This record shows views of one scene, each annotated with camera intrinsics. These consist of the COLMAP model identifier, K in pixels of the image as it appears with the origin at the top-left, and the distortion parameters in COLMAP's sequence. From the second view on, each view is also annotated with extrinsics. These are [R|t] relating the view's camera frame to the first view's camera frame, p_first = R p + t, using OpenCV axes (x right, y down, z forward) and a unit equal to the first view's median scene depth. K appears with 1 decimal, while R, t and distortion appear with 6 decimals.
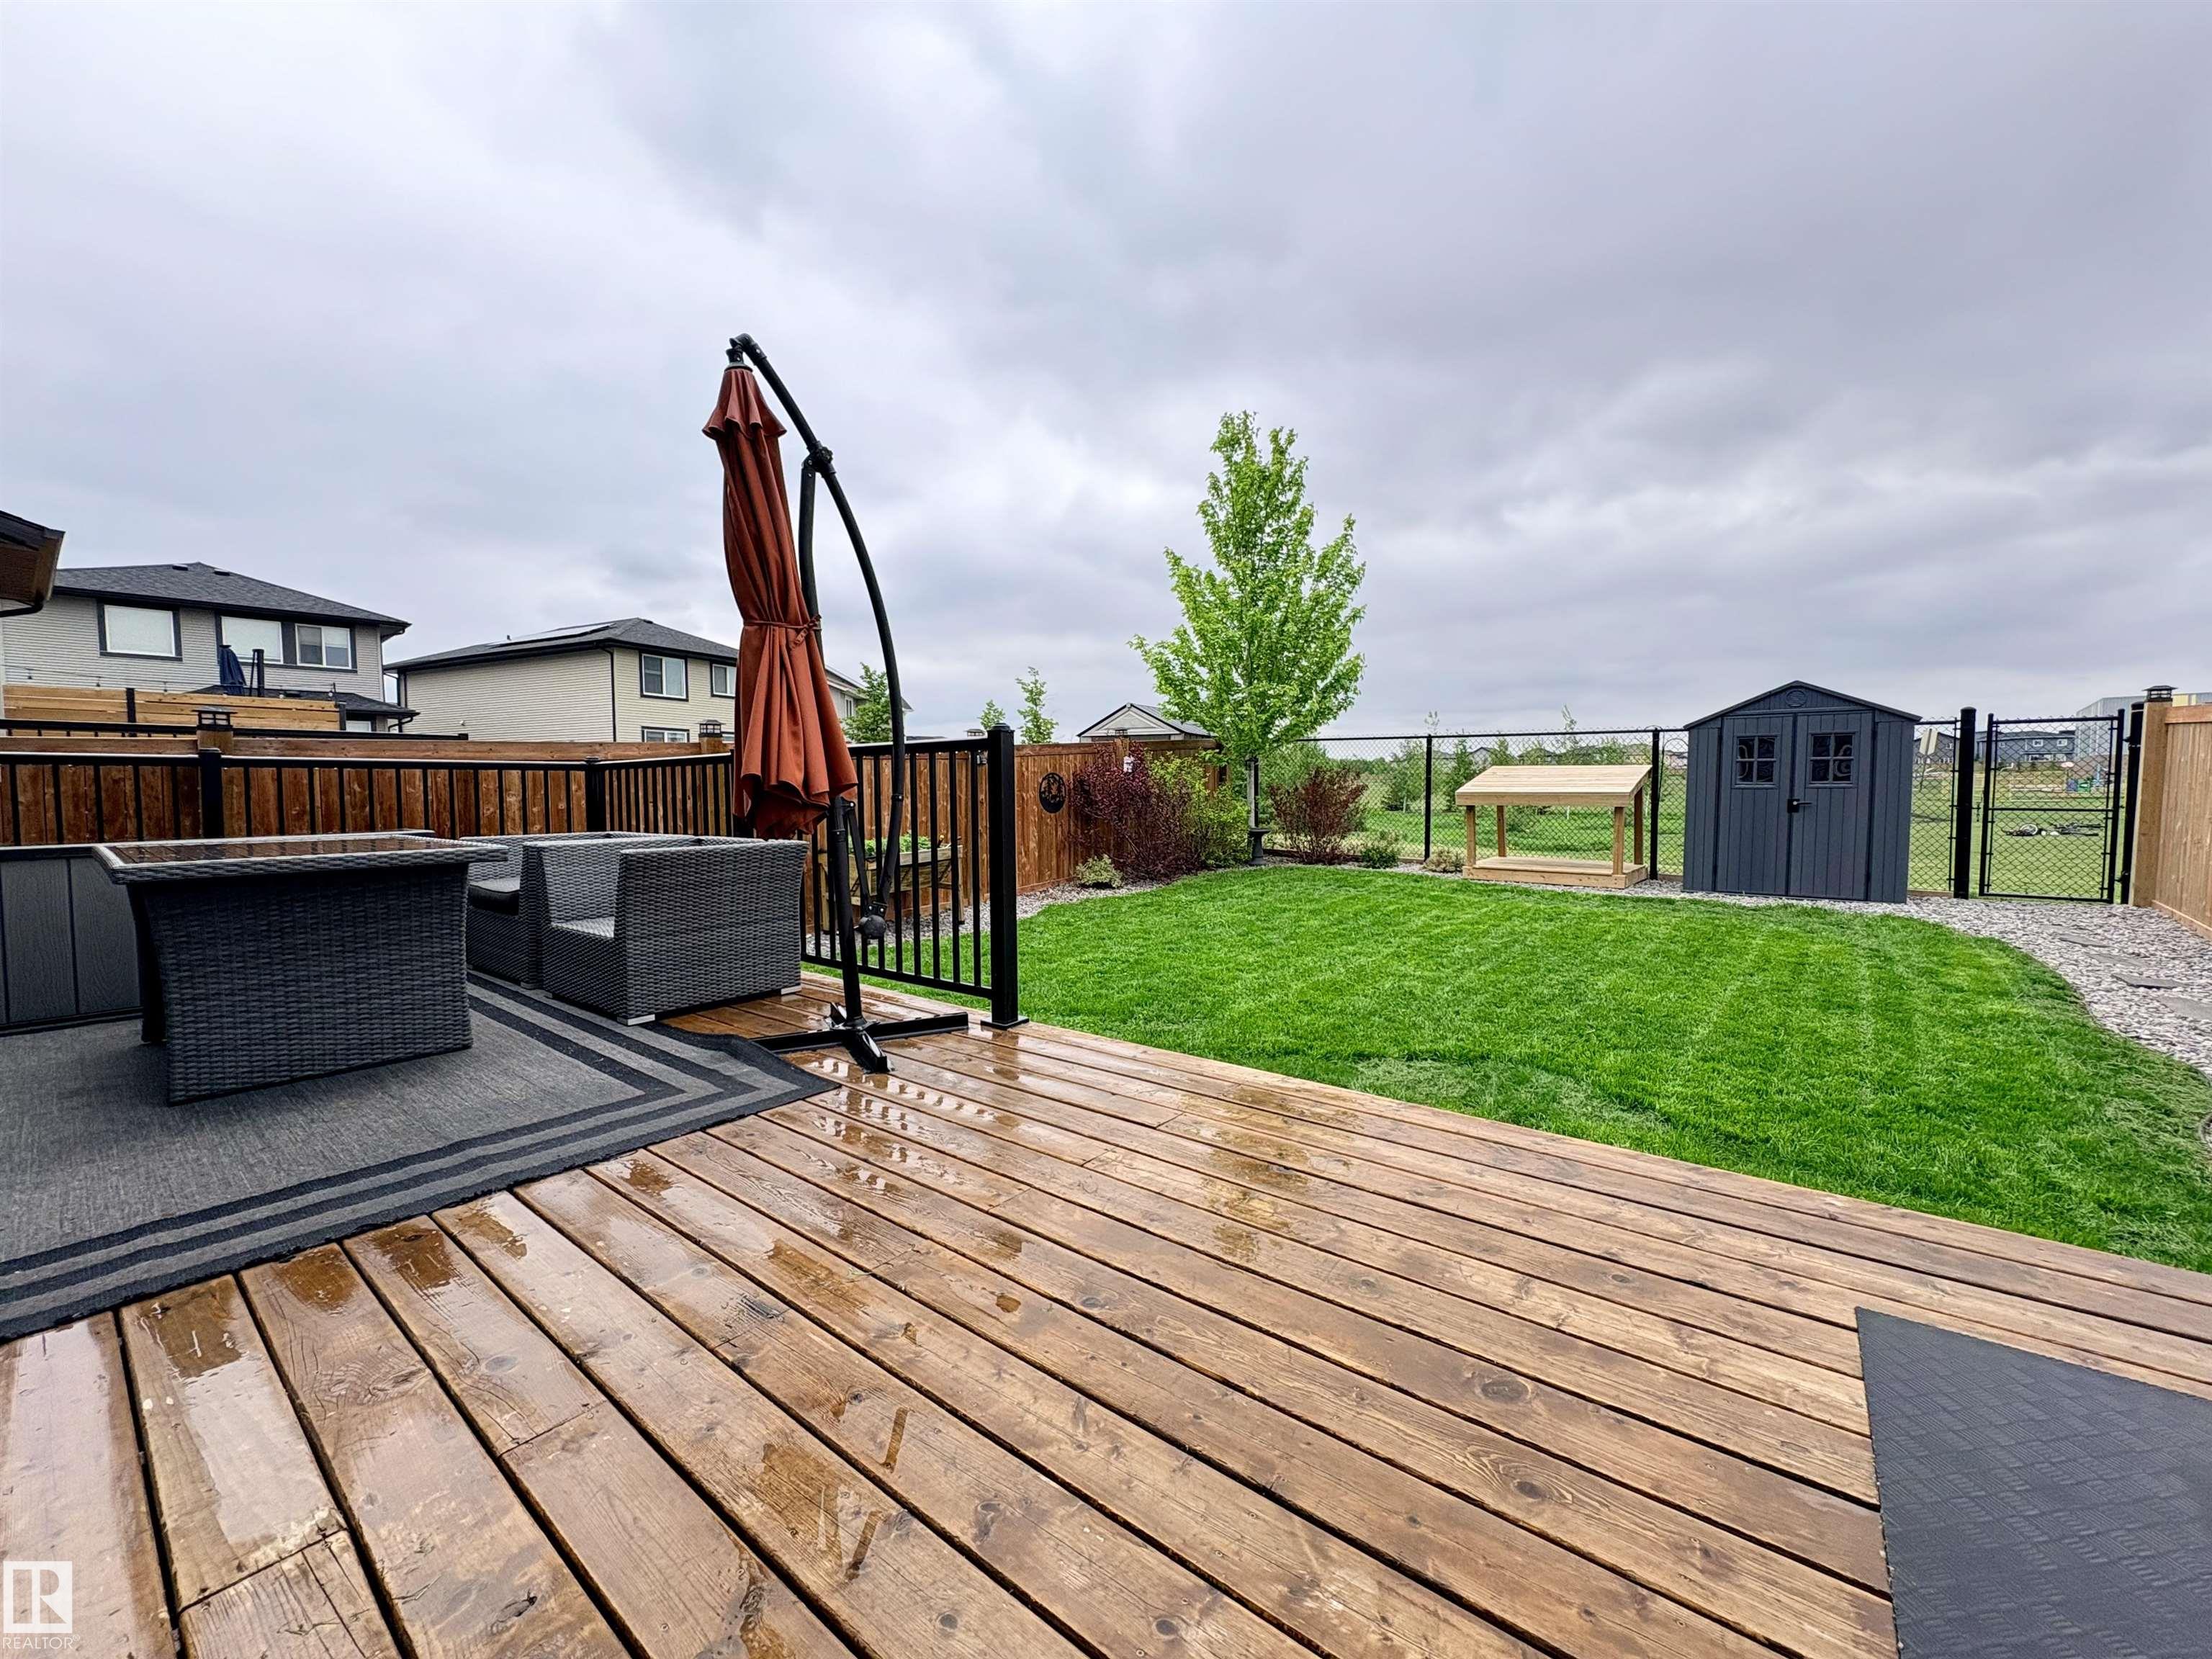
lens RADIAL K [[882.8, 0, 1109.0], [0, 882.8, 831.4], [0, 0, 1]] dist [0.000998, -0.000577]
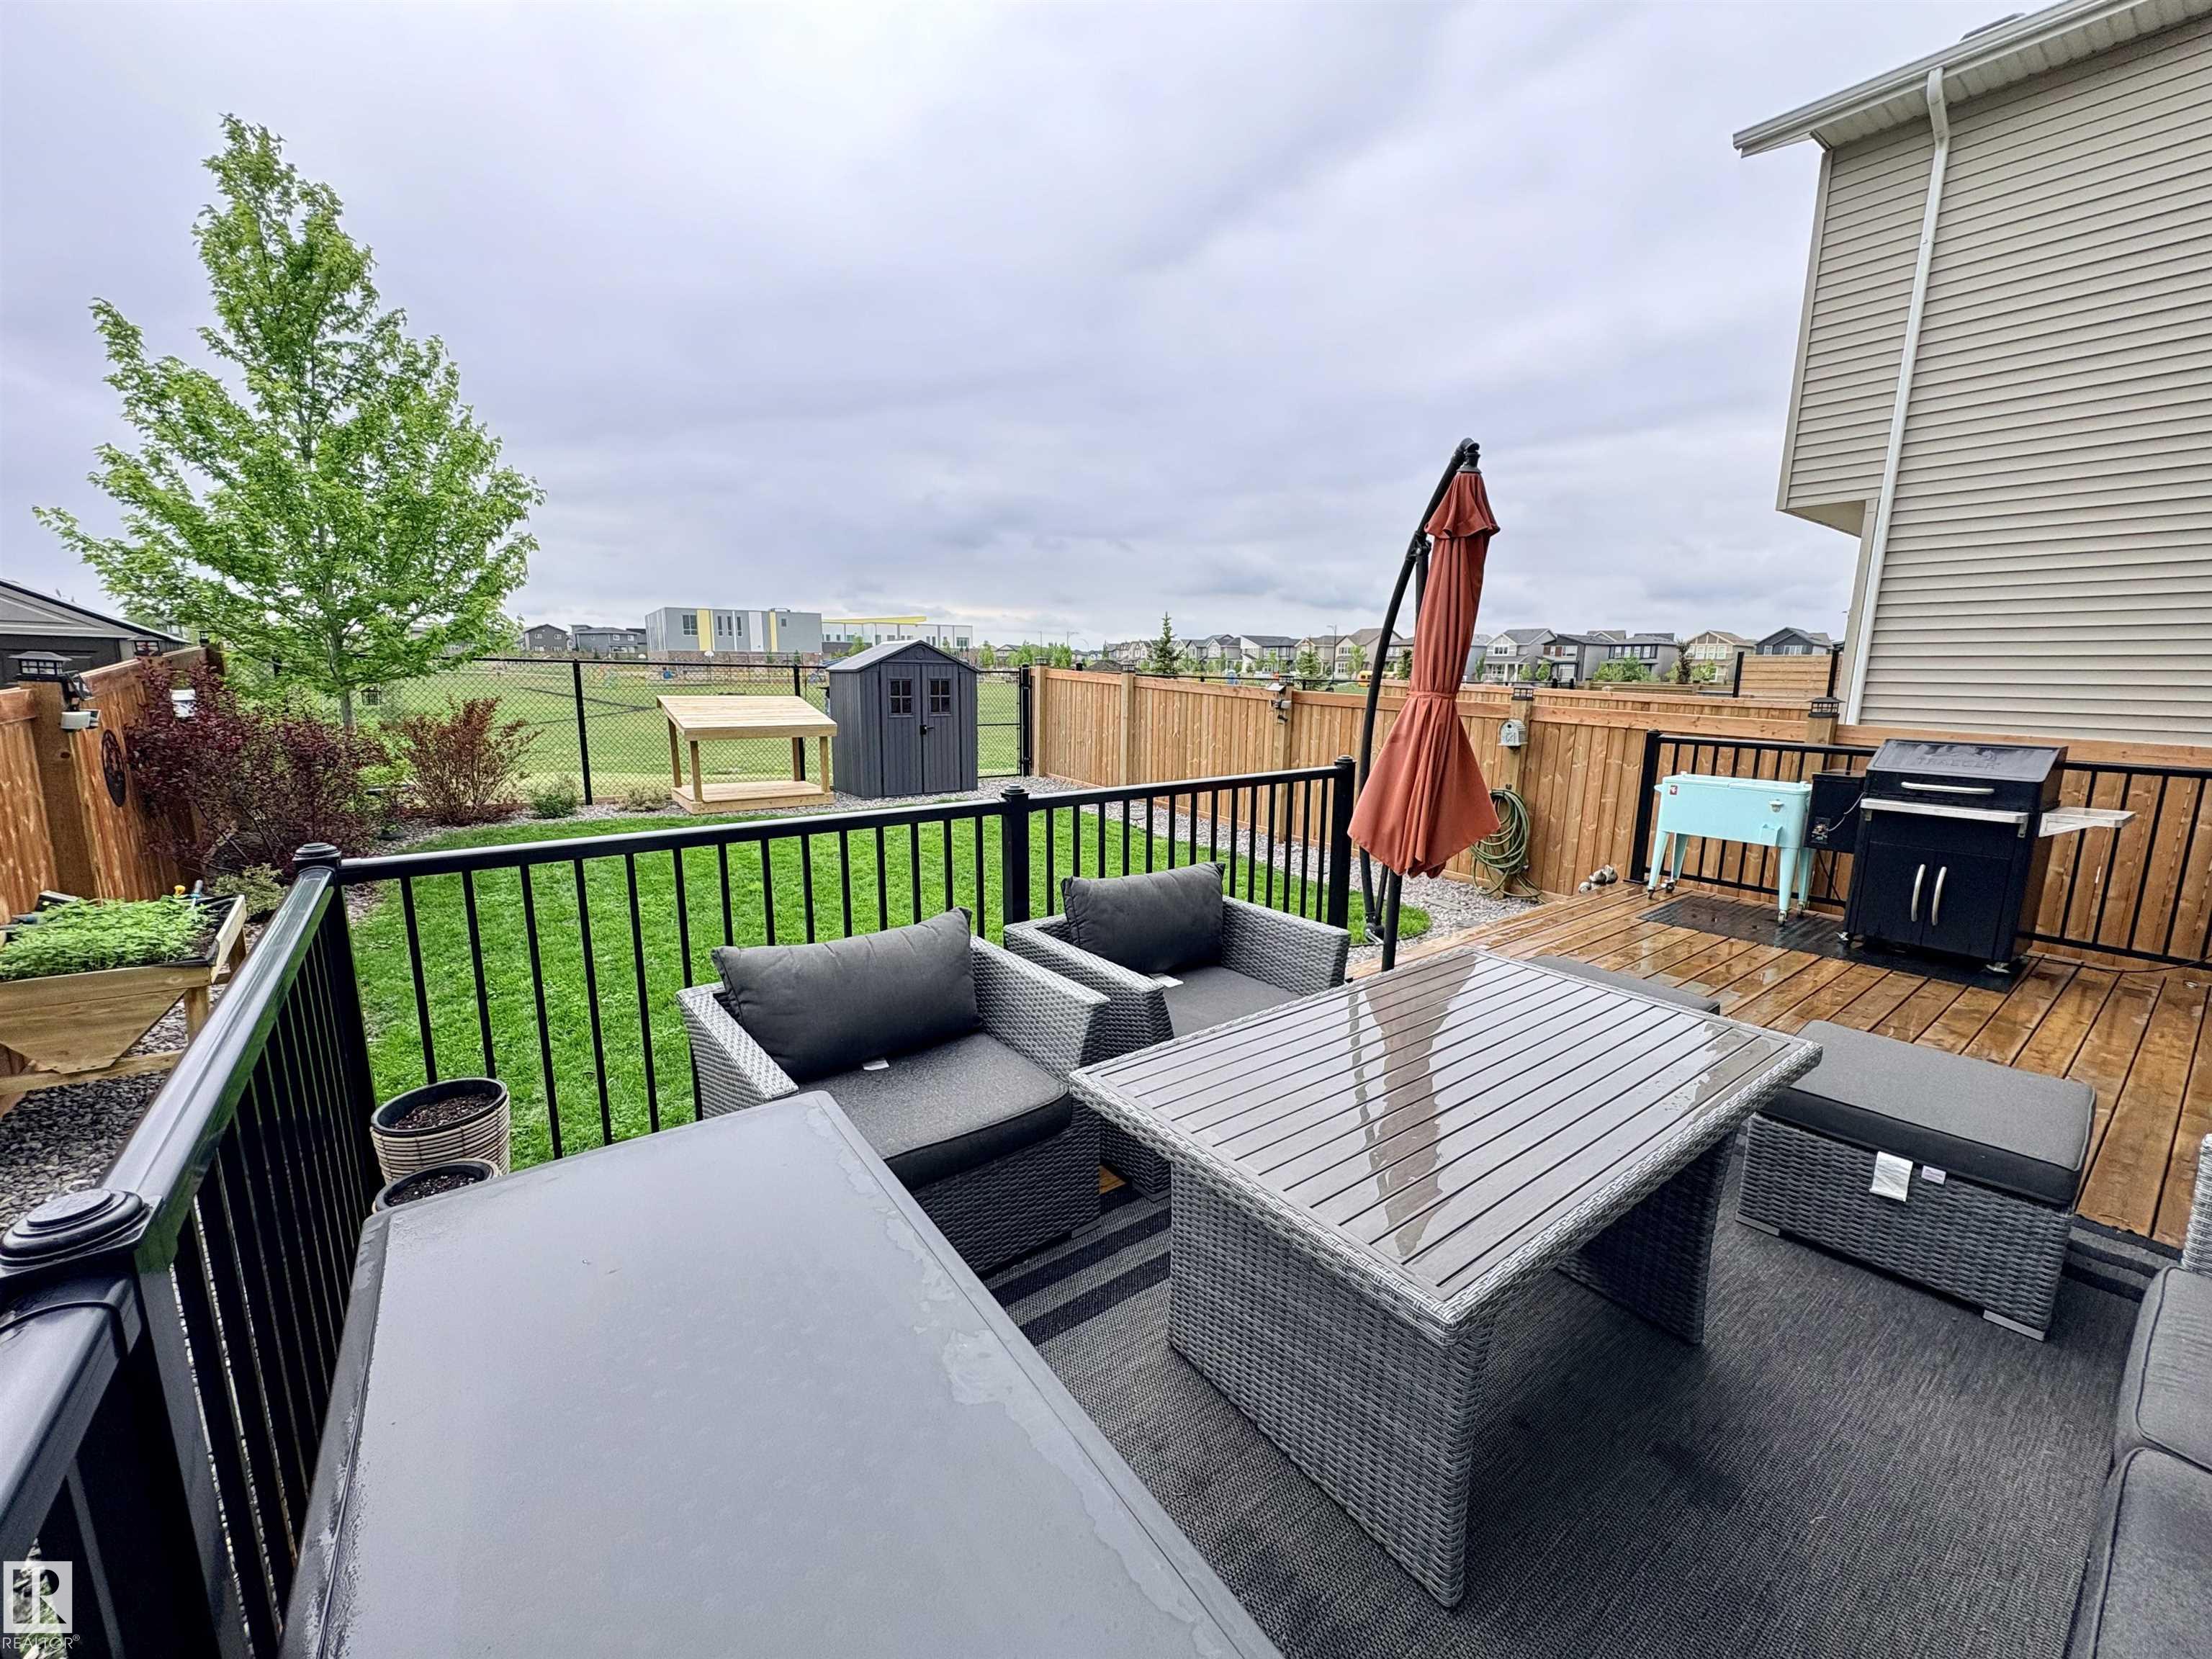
lens RADIAL K [[882.8, 0, 1105.9], [0, 882.8, 817.0], [0, 0, 1]] dist [0.000998, -0.000577]
pose [[0.234991, -0.150328, 0.960302, -0.529823], [0.036521, 0.988636, 0.145827, -0.085629], [-0.971311, 0.000803, 0.237810, 0.373368]]
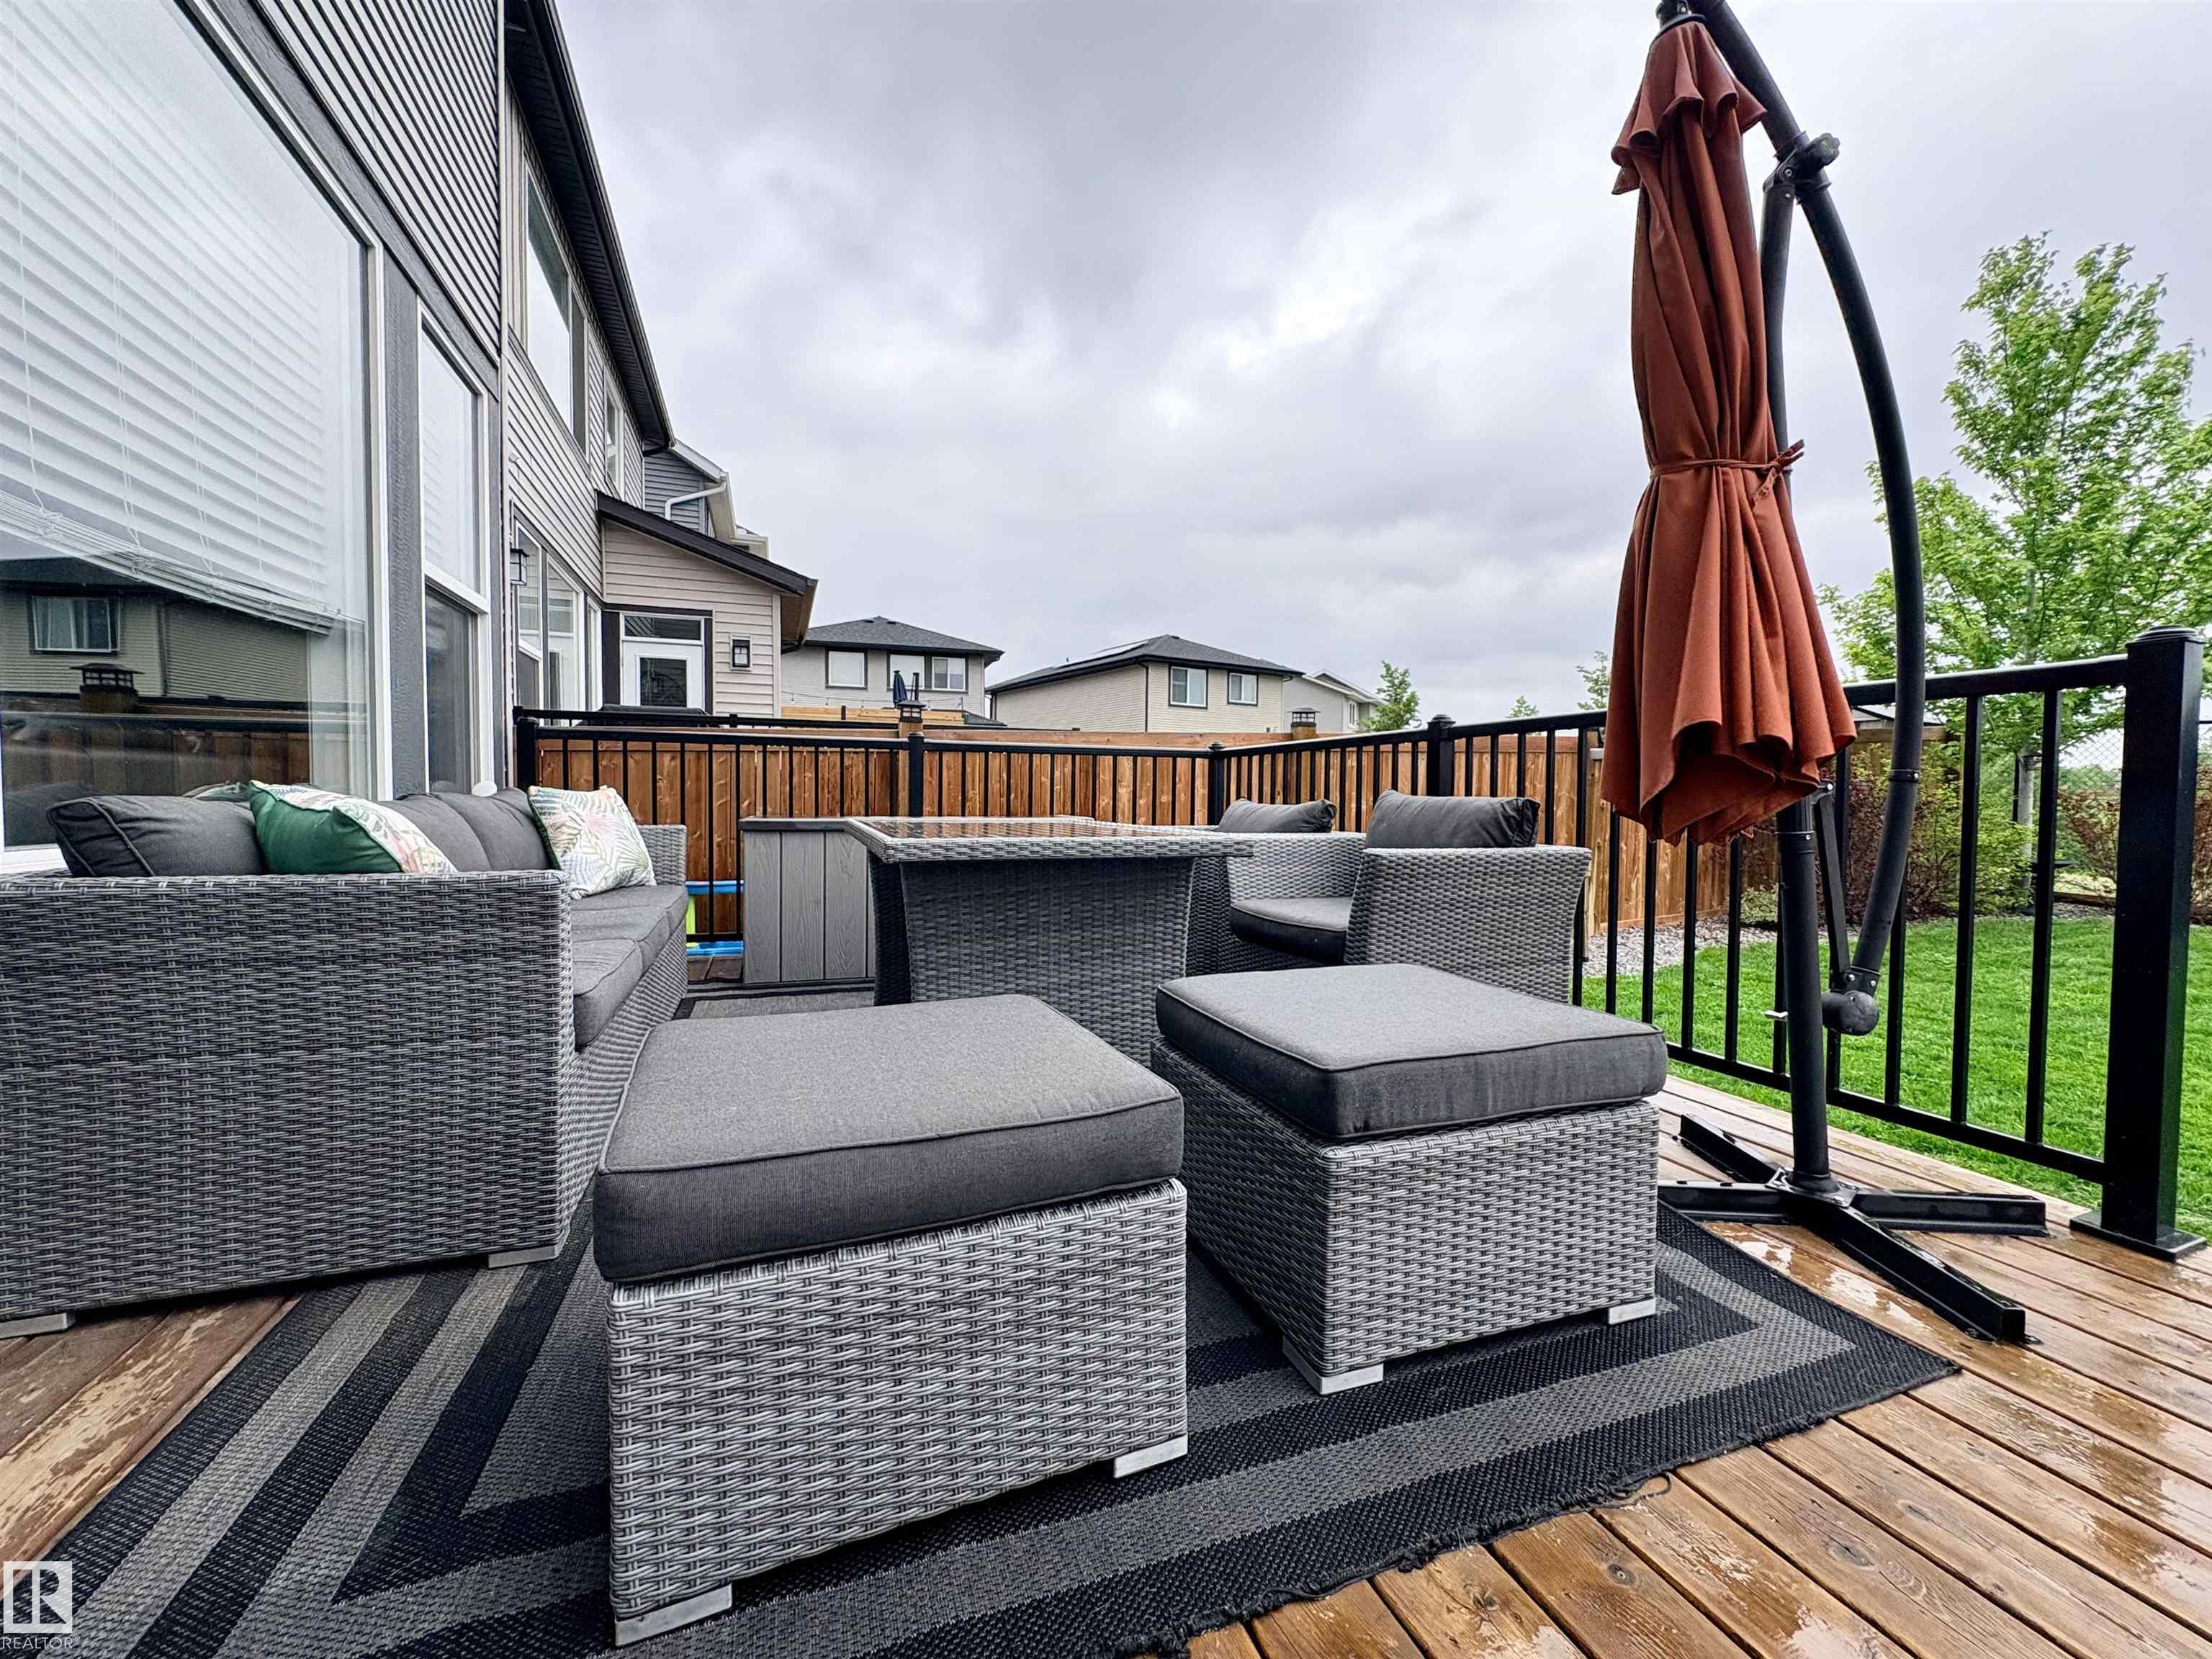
lens RADIAL K [[882.8, 0, 1103.8], [0, 882.8, 825.2], [0, 0, 1]] dist [0.000998, -0.000577]
pose [[0.858442, 0.032871, -0.511856, -0.134350], [-0.040196, 0.999187, -0.003246, 0.004413], [0.511333, 0.023361, 0.859065, 0.100144]]
